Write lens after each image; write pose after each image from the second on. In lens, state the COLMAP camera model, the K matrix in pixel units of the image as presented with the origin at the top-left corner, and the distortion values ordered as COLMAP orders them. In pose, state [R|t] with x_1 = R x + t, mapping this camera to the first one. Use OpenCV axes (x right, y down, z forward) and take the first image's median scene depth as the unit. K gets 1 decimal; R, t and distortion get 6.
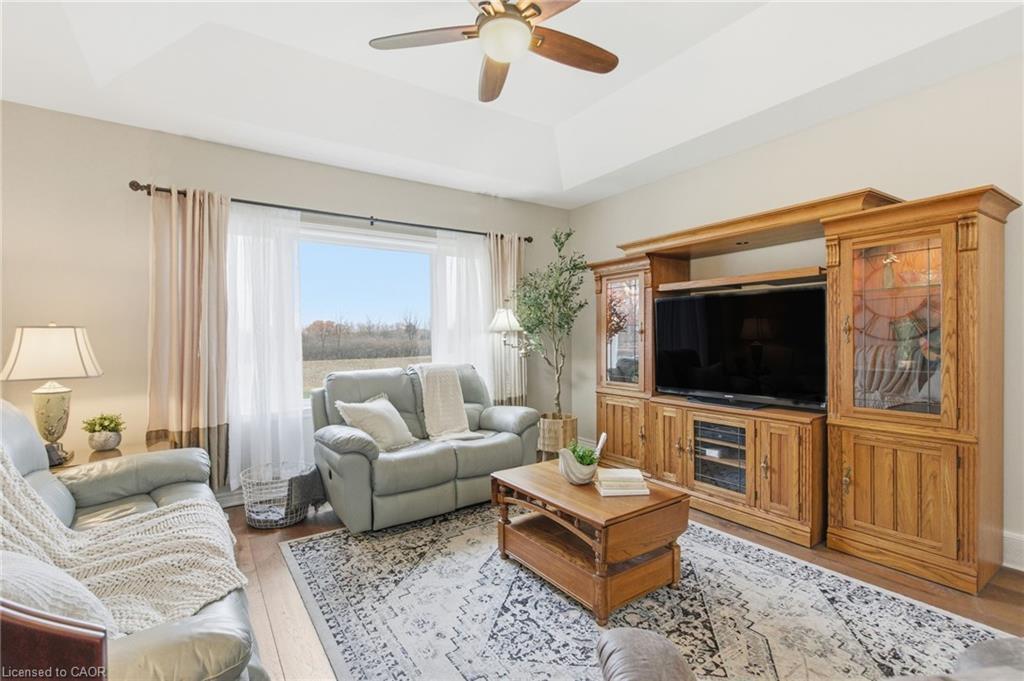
lens RADIAL K [[462.5, 0, 512.0], [0, 462.5, 340.5], [0, 0, 1]] dist [0.001975, -0.000089]
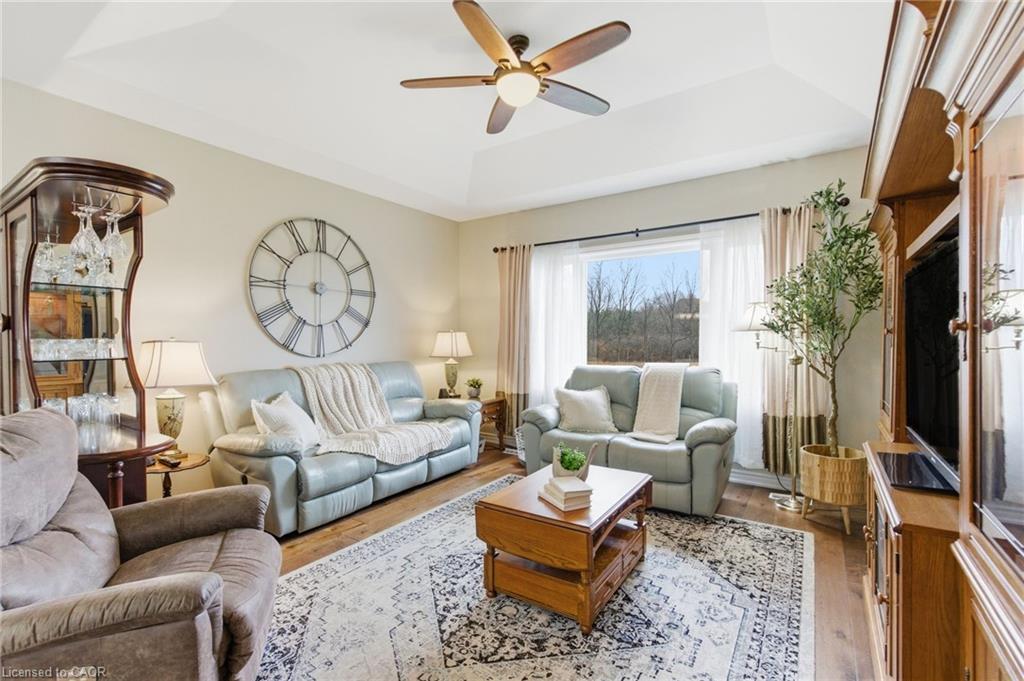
lens RADIAL K [[462.5, 0, 512.0], [0, 462.5, 340.5], [0, 0, 1]] dist [0.001975, -0.000089]
pose [[0.366529, 0.007516, -0.930376, 1.131463], [-0.011715, 0.999925, 0.003462, -0.001844], [0.930333, 0.009630, 0.366590, 0.581698]]
